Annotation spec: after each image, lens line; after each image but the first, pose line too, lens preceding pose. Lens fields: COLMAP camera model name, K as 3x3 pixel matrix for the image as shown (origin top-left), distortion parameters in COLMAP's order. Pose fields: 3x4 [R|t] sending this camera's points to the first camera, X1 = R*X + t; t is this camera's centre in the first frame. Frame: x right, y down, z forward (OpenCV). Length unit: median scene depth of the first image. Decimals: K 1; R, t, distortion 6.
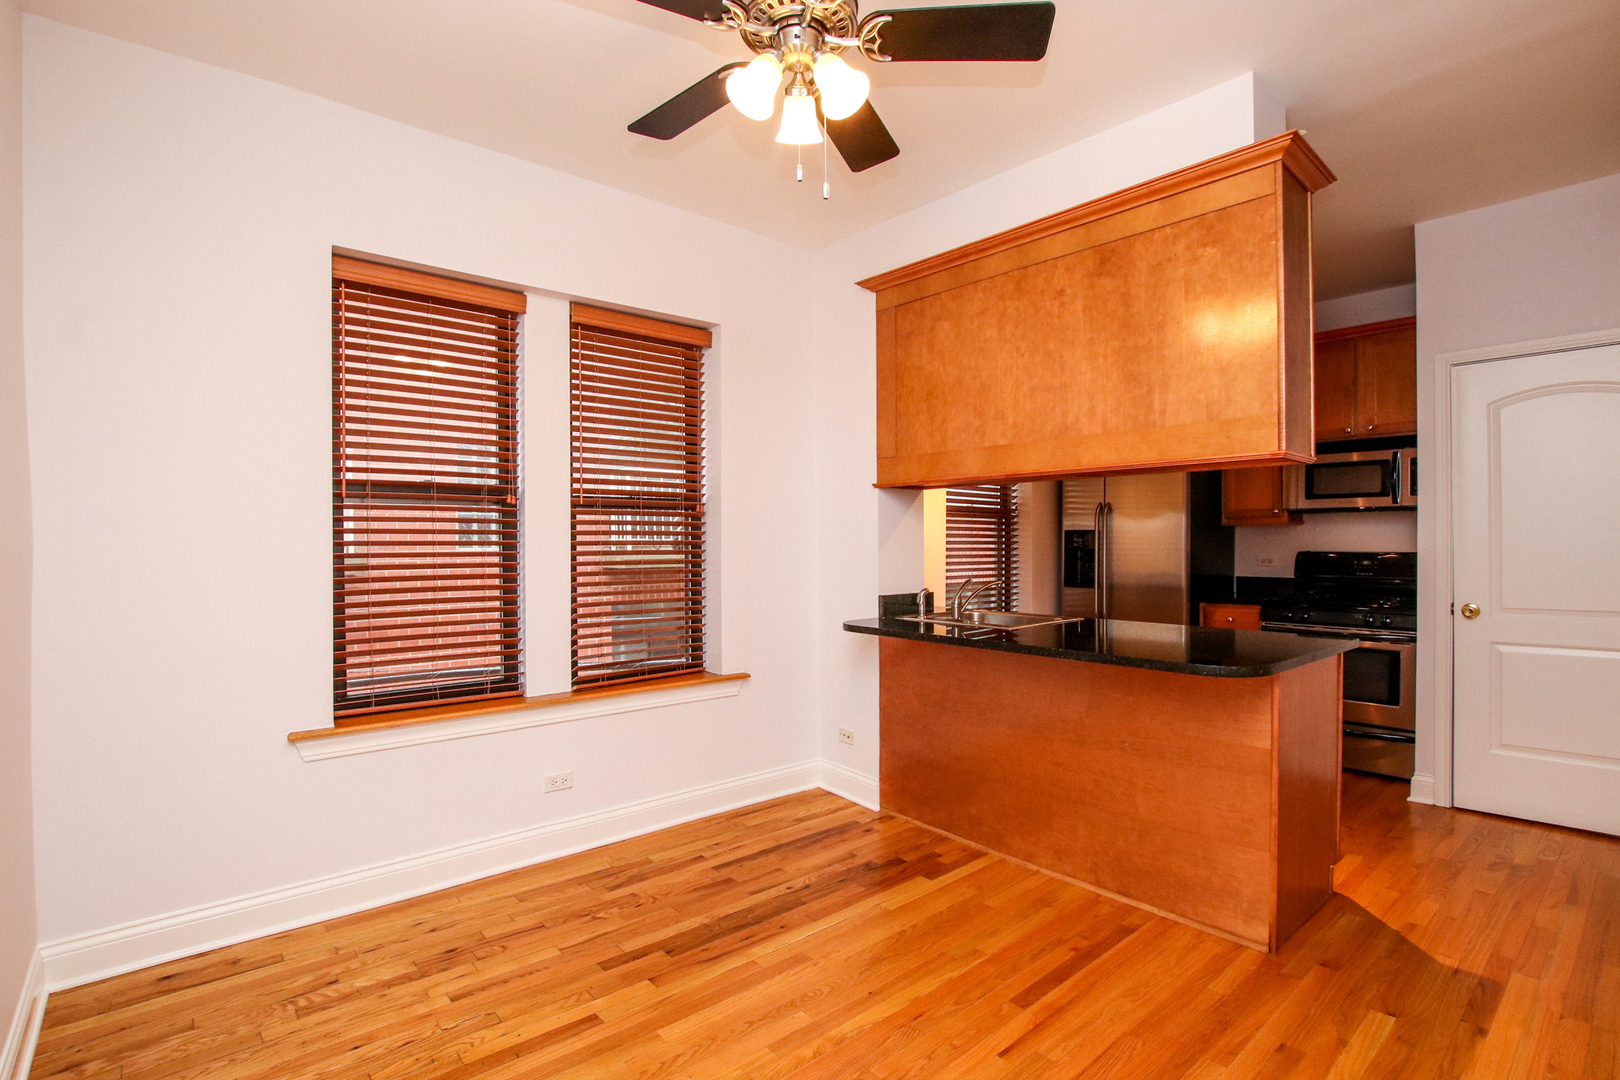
lens RADIAL K [[761.9, 0, 811.6], [0, 761.9, 544.4], [0, 0, 1]] dist [-0.020555, -0.000286]
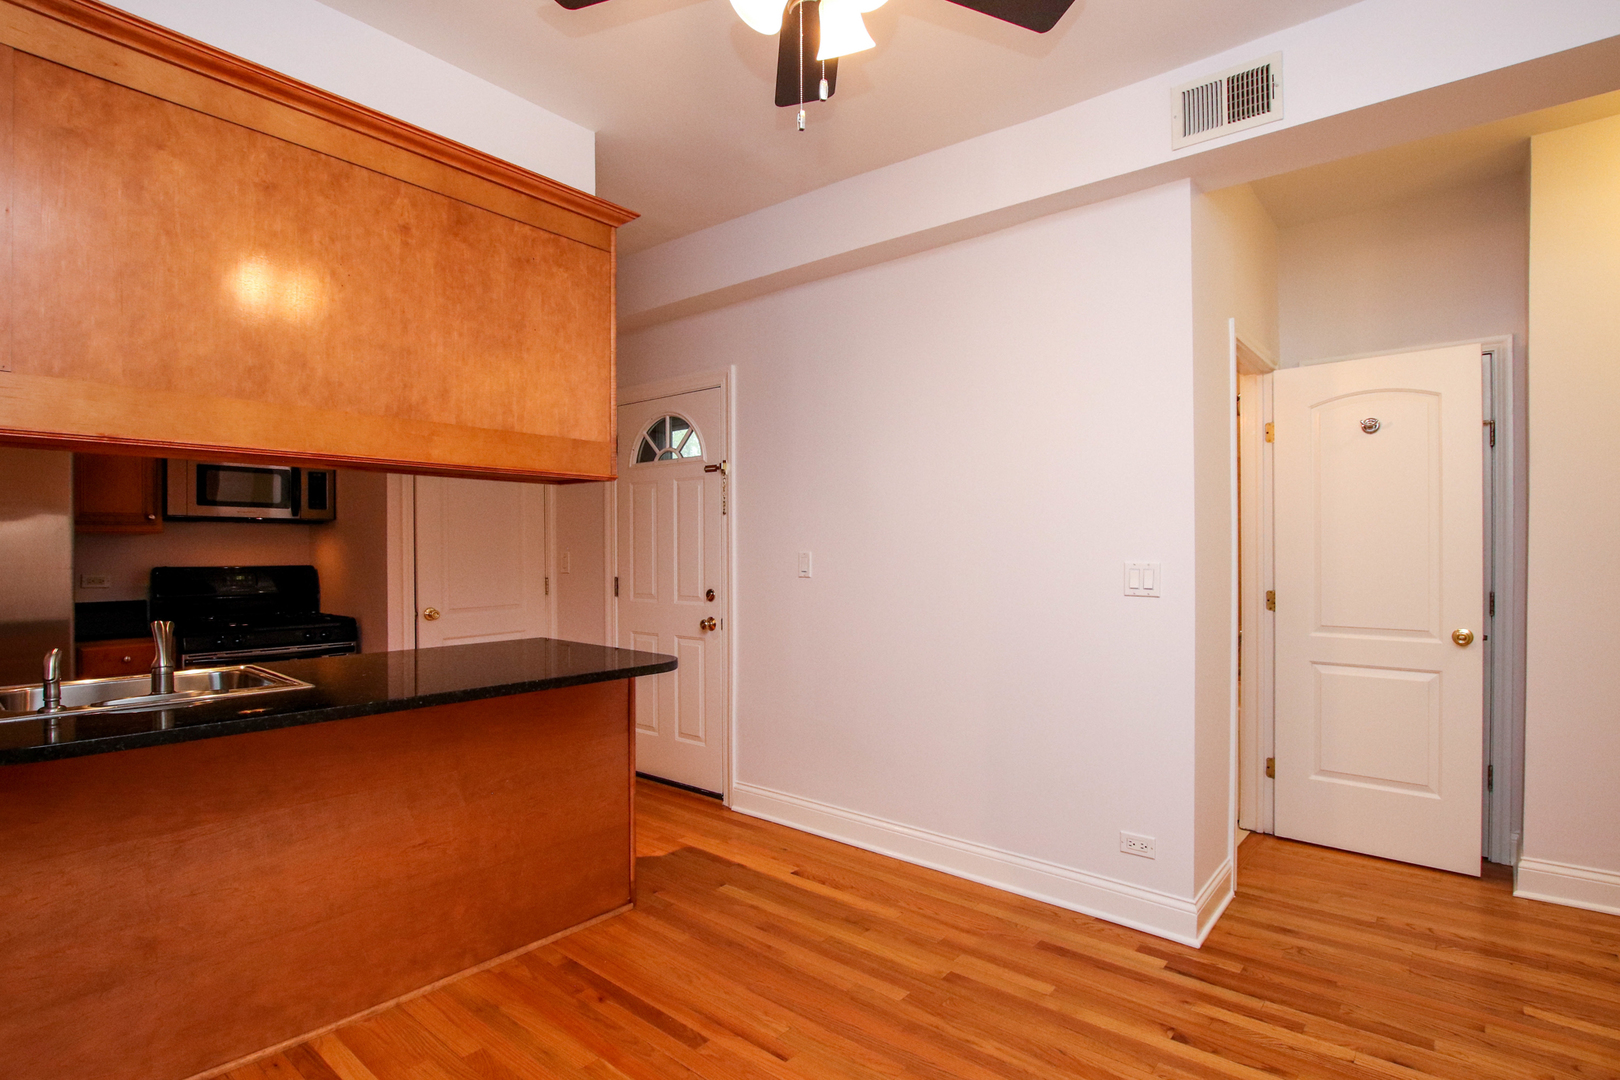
lens RADIAL K [[812.8, 0, 813.2], [0, 812.8, 545.3], [0, 0, 1]] dist [-0.038372, -0.000179]
pose [[-0.163007, 0.010376, 0.986570, -0.459295], [0.005702, 0.999938, -0.009574, -0.002768], [-0.986608, 0.004065, -0.163056, 0.630744]]
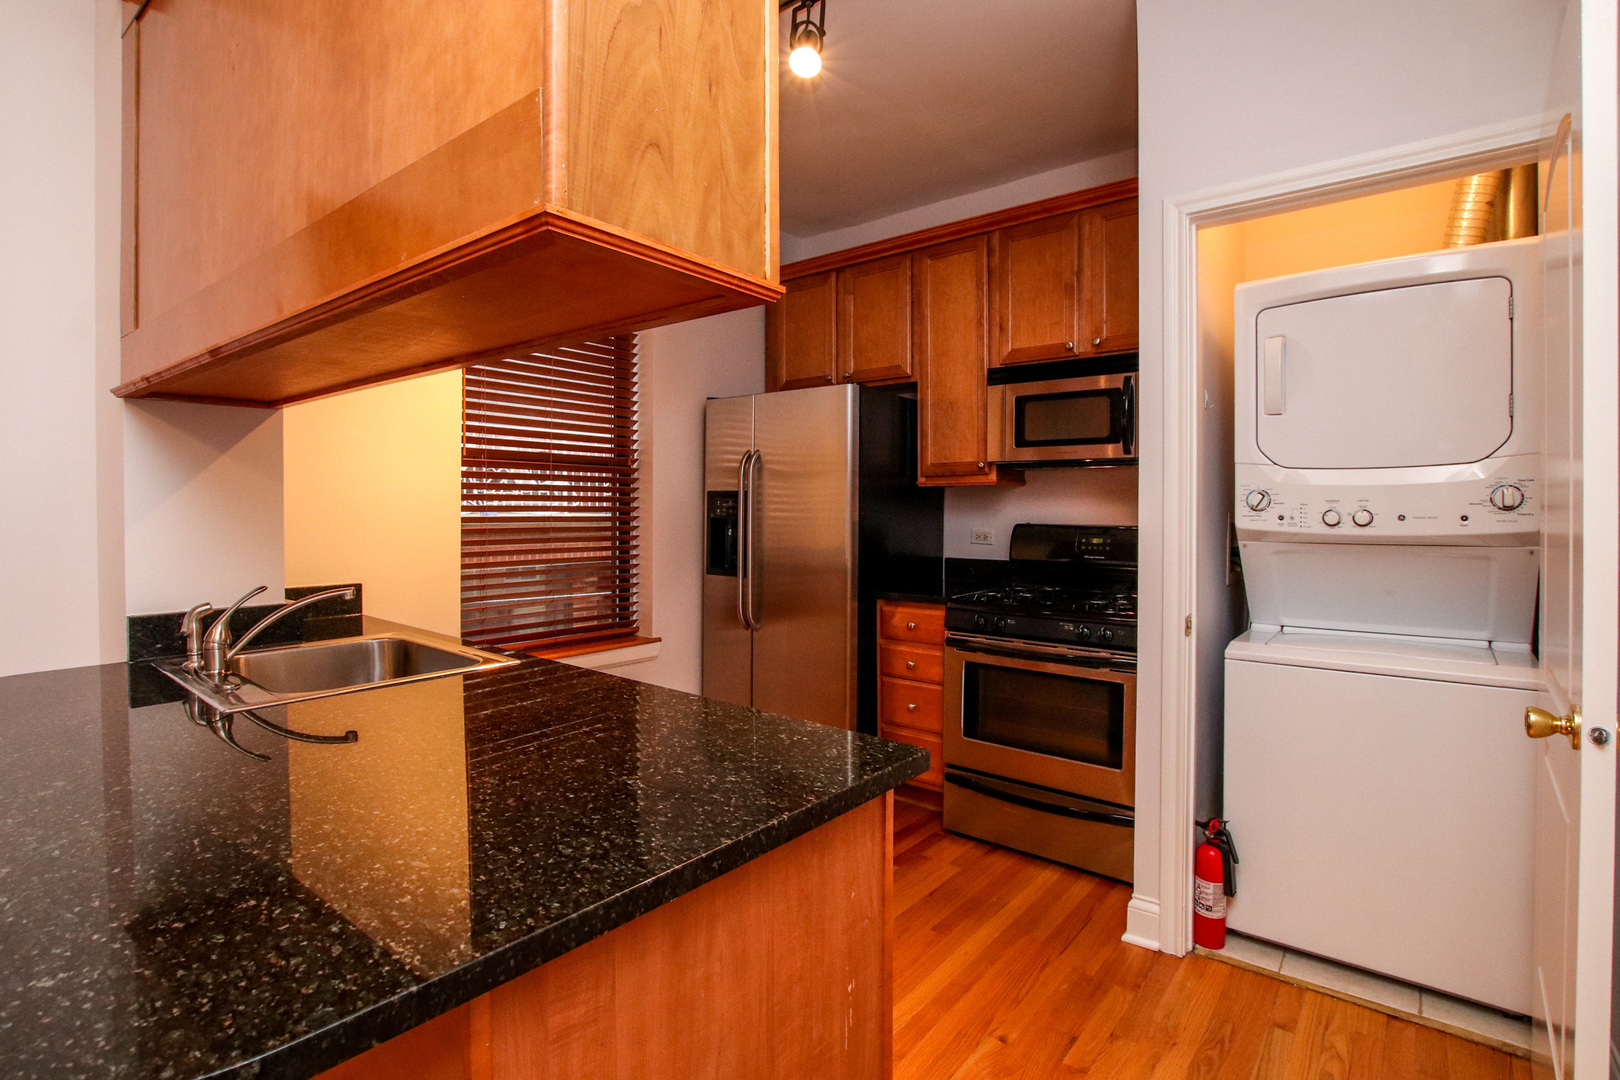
lens RADIAL K [[765.5, 0, 811.5], [0, 765.5, 518.1], [0, 0, 1]] dist [-0.020320, 0.000172]
pose [[0.981360, 0.003305, 0.192151, 0.464623], [-0.004966, 0.999954, 0.008163, -0.001437], [-0.192116, -0.008965, 0.981331, 0.487893]]
